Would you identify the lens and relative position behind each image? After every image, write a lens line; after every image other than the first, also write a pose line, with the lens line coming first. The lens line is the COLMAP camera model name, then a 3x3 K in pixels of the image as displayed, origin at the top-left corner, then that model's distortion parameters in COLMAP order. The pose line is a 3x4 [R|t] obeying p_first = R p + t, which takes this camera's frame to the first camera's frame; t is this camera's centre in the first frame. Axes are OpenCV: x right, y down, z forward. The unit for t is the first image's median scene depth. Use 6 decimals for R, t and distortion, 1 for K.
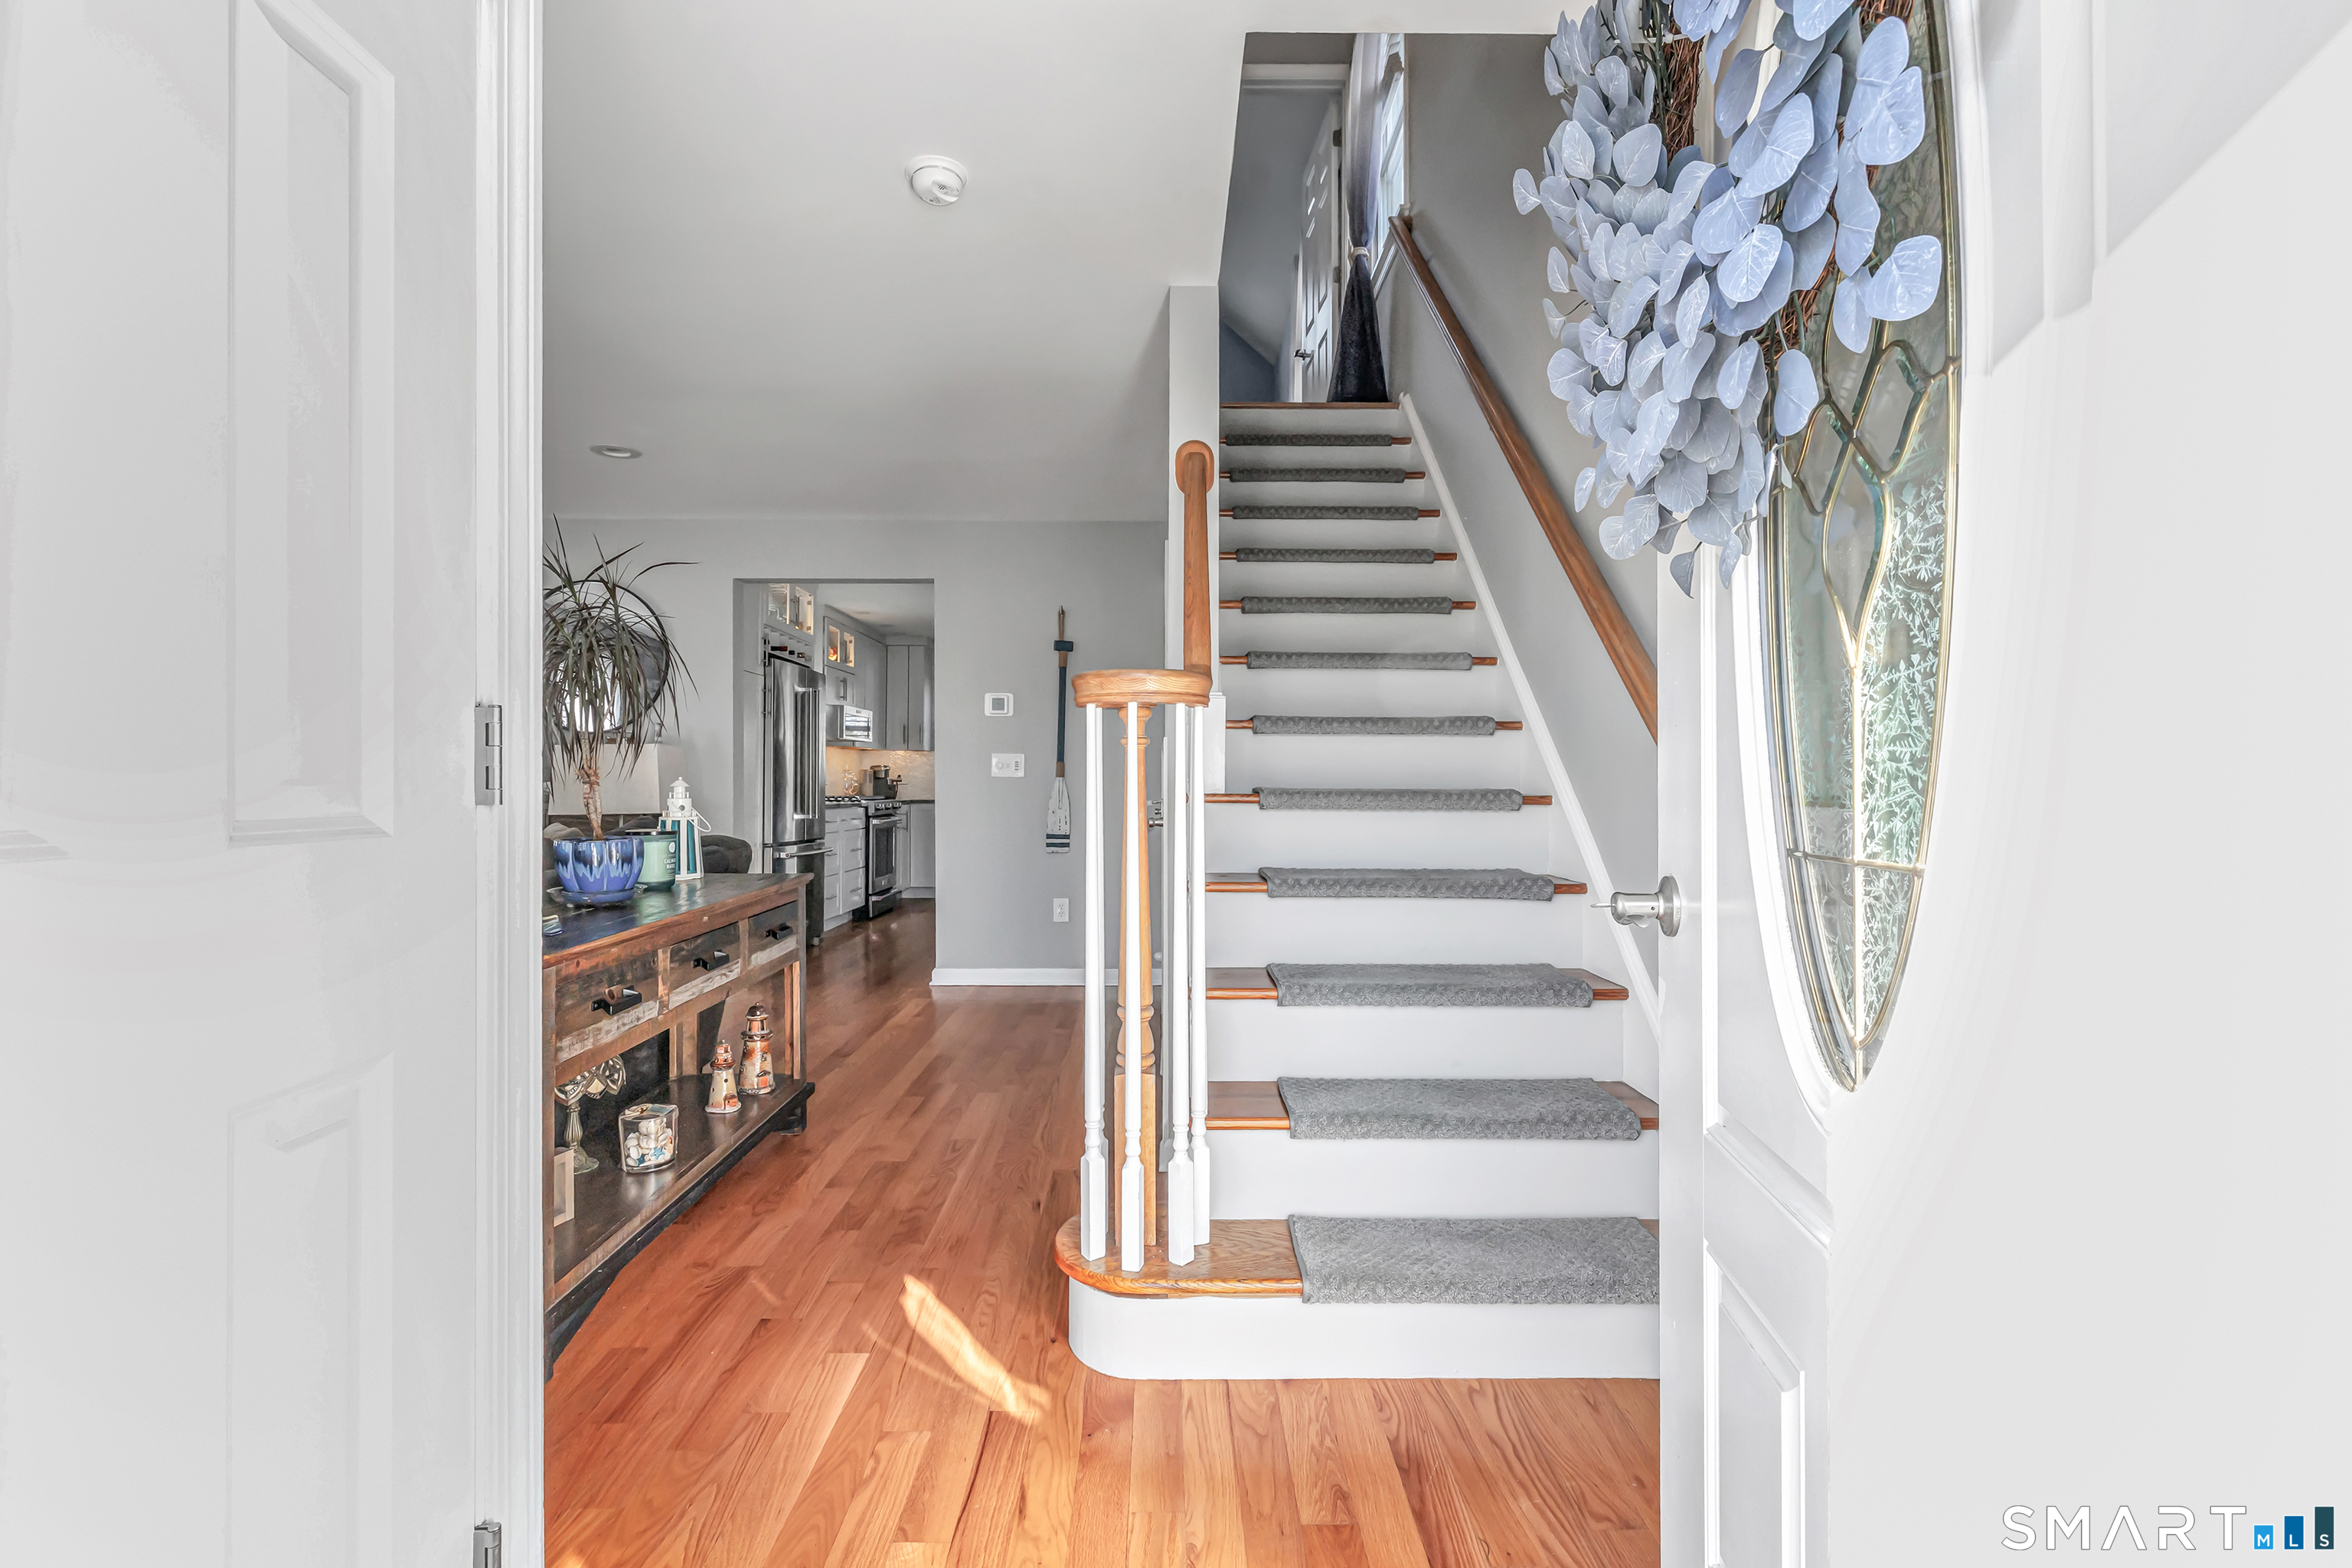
lens RADIAL K [[1033.9, 0, 1172.3], [0, 1033.9, 780.4], [0, 0, 1]] dist [-0.001229, 0.002117]
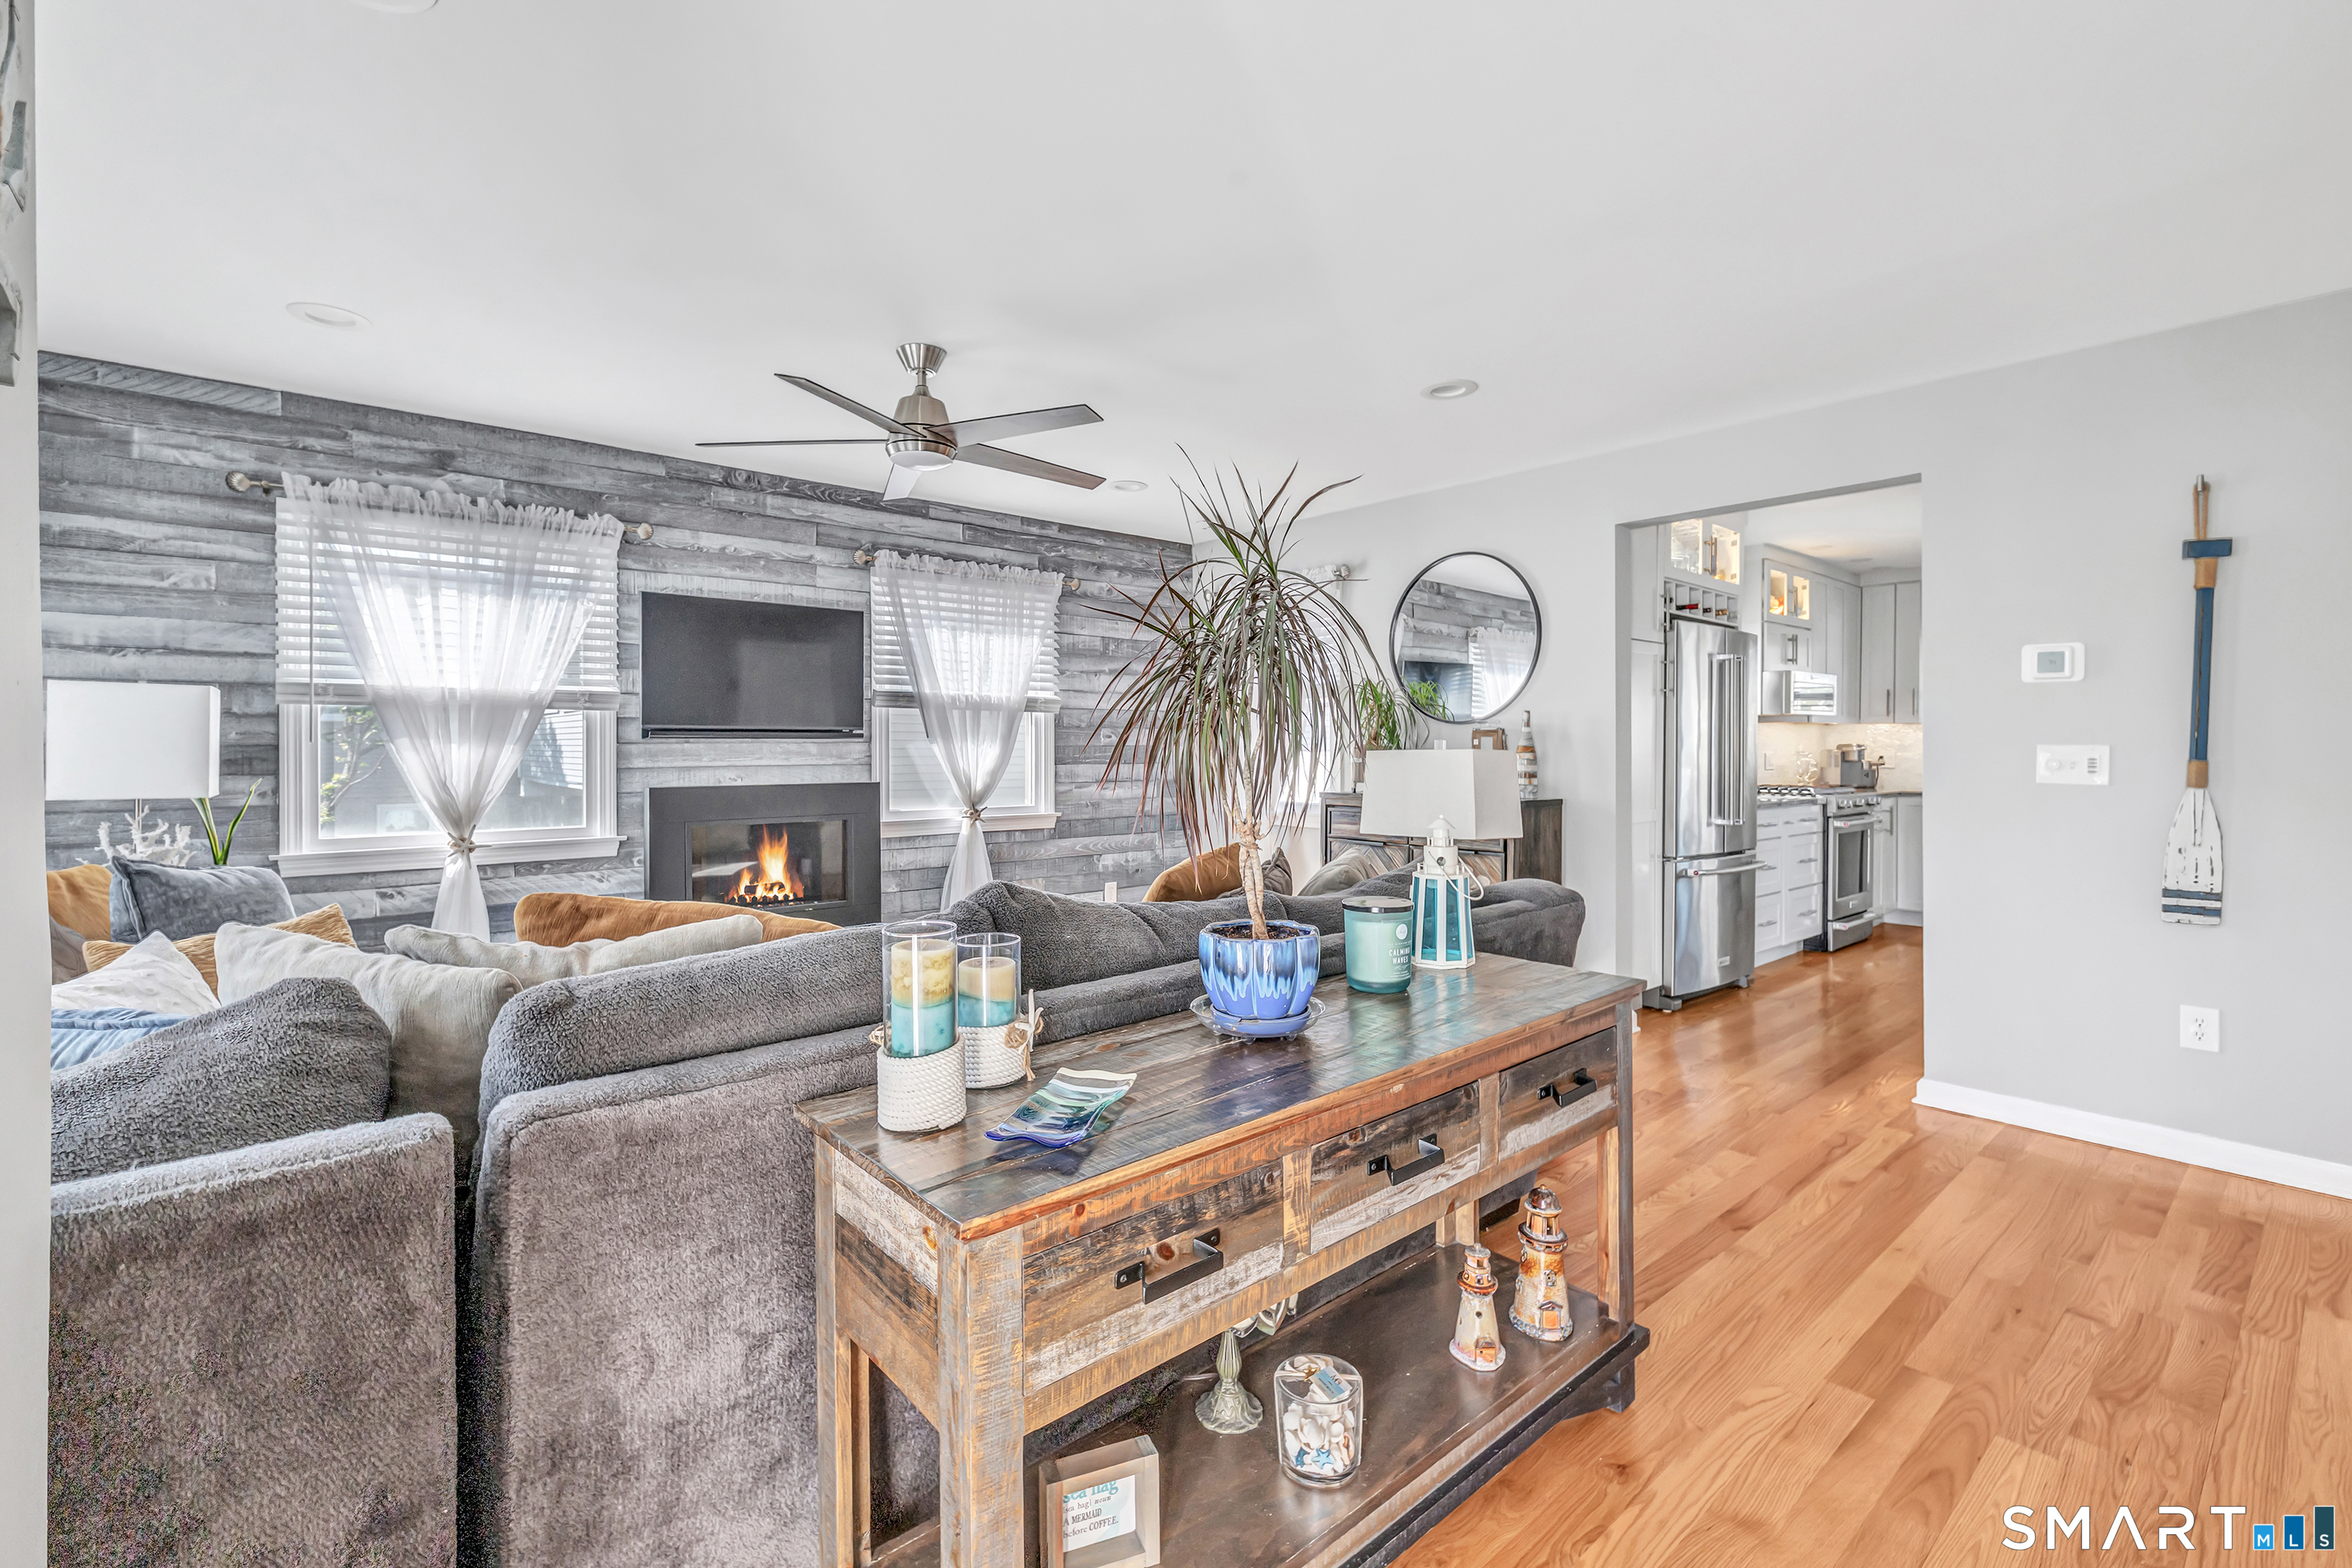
lens RADIAL K [[1033.9, 0, 1165.9], [0, 1033.9, 747.7], [0, 0, 1]] dist [-0.001229, 0.002117]
pose [[0.640121, 0.001087, -0.768273, -0.037300], [0.000657, 0.999998, 0.001962, -0.026356], [0.768274, -0.001760, 0.640119, 0.229020]]
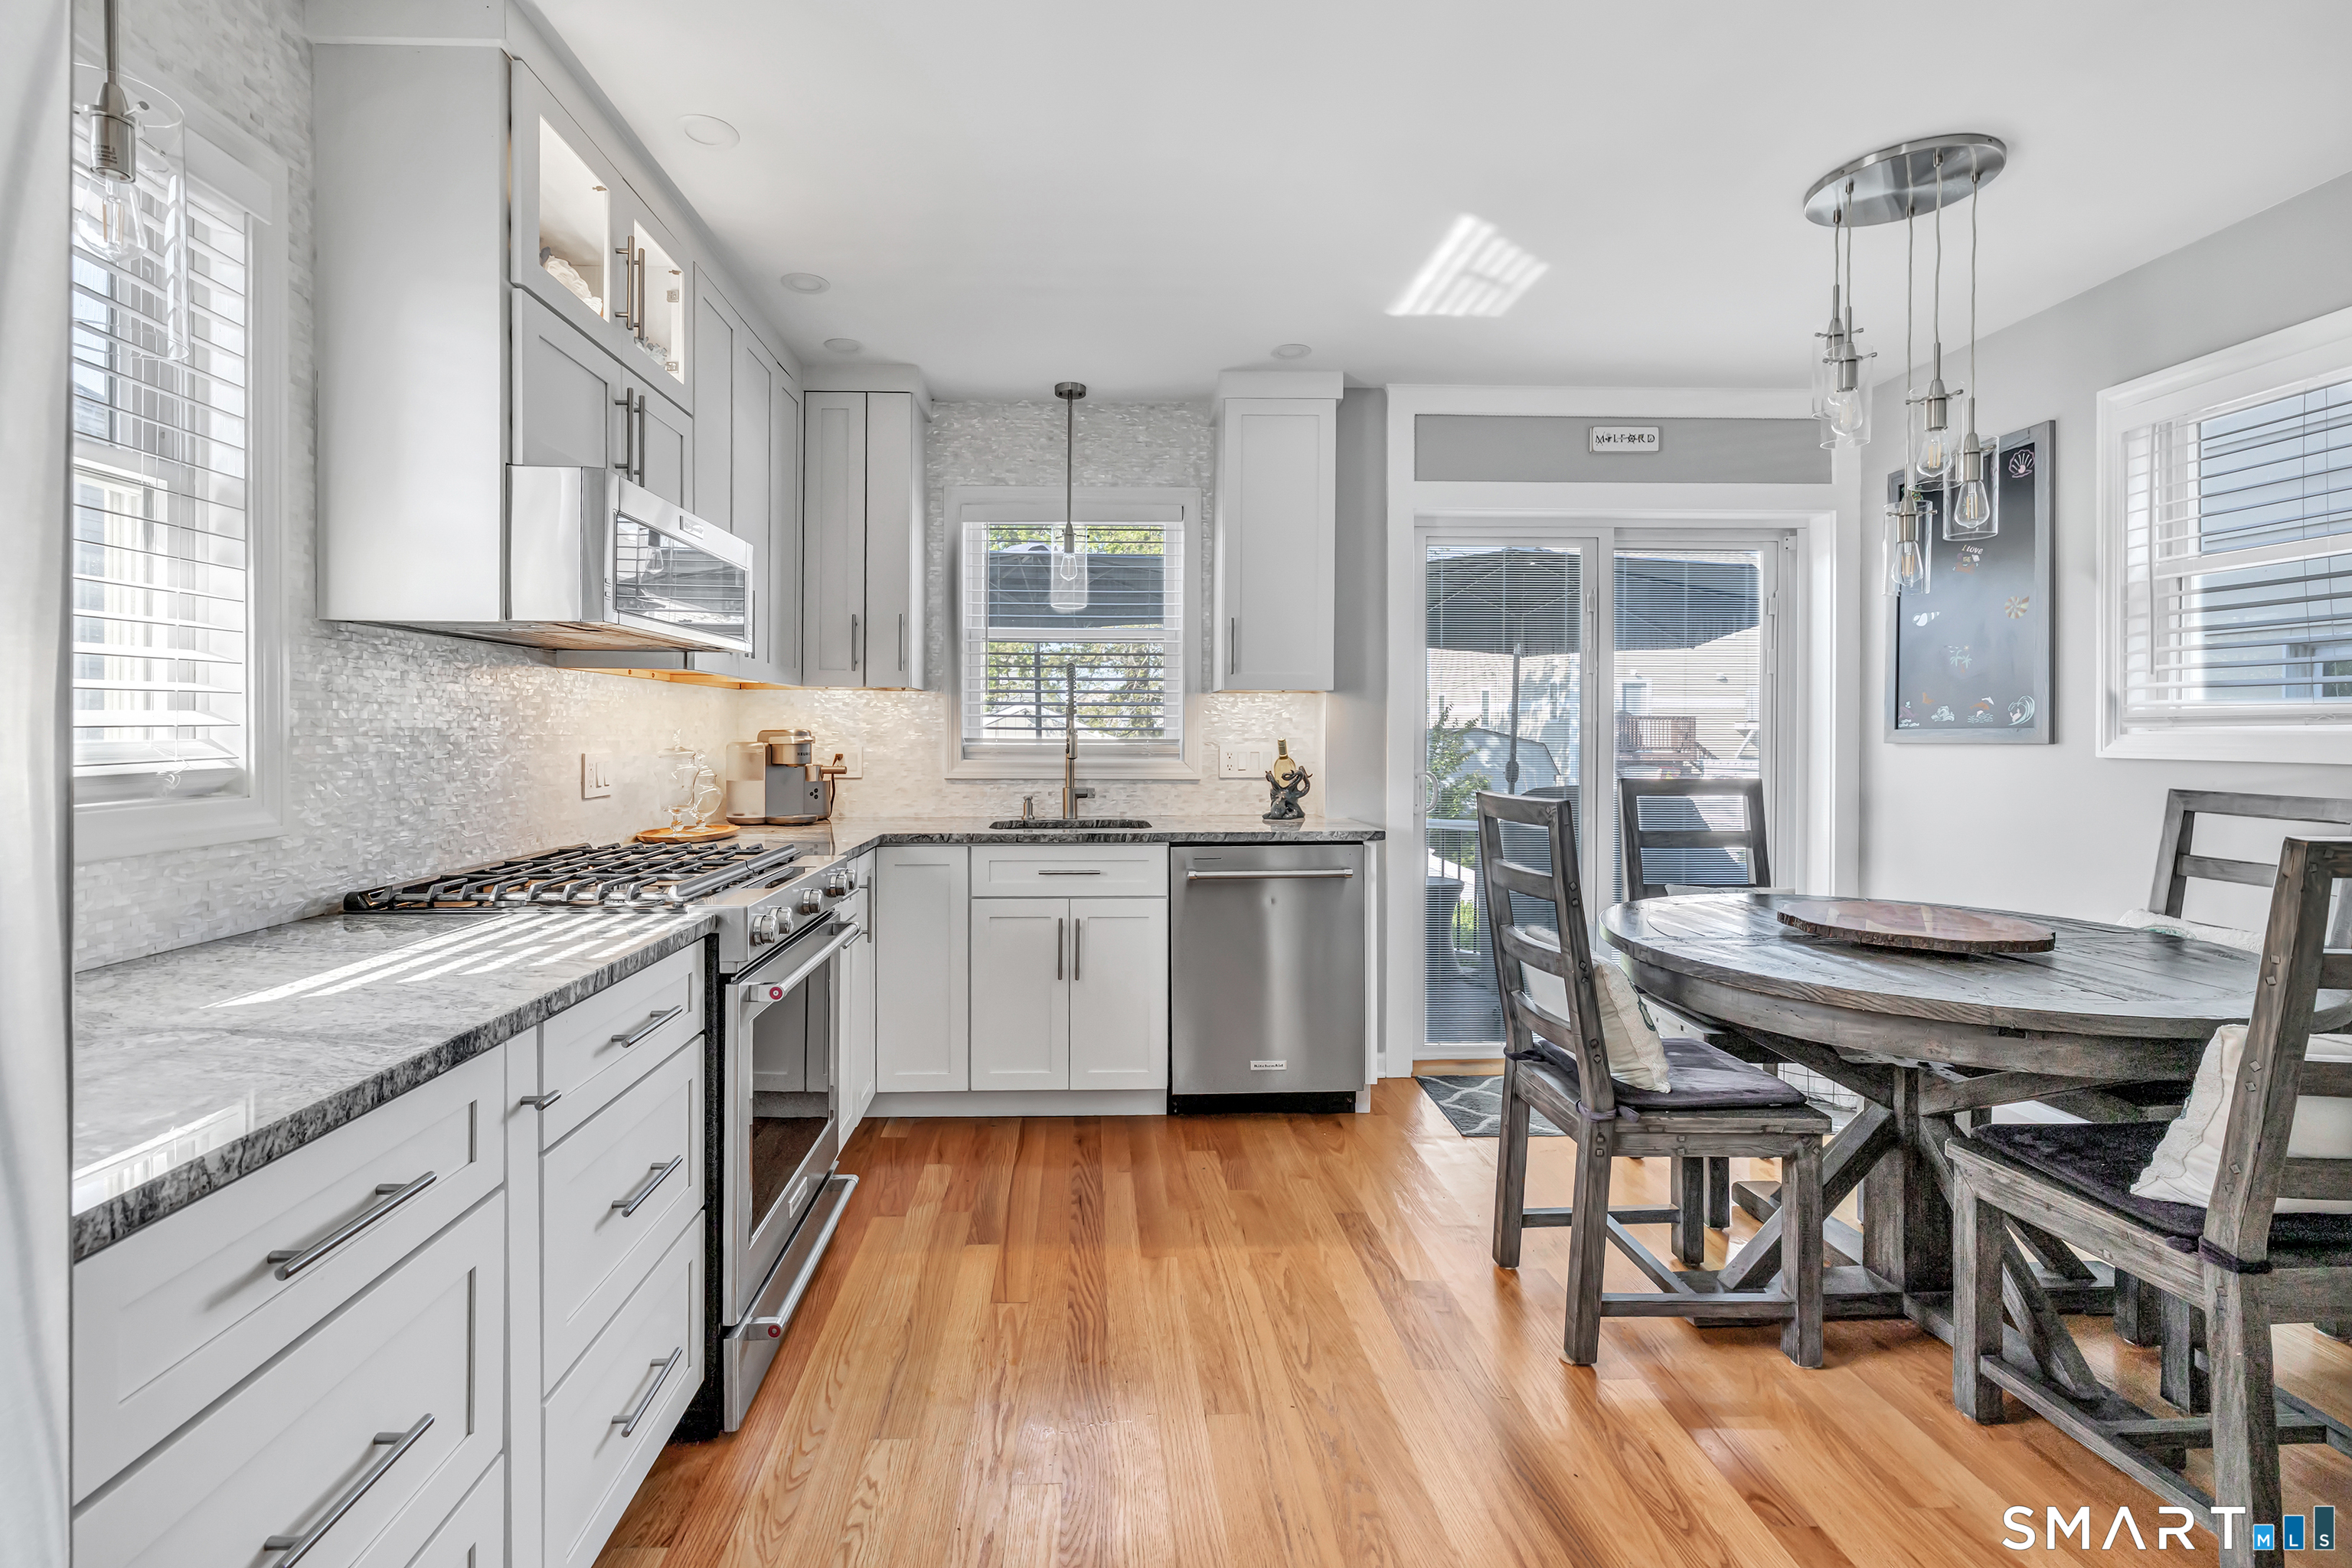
lens RADIAL K [[1033.9, 0, 1141.7], [0, 1033.9, 731.6], [0, 0, 1]] dist [-0.001229, 0.002117]
pose [[0.998948, -0.002473, 0.045792, -0.331350], [0.002379, 0.999995, 0.002116, -0.027823], [-0.045797, -0.002005, 0.998949, 1.199817]]
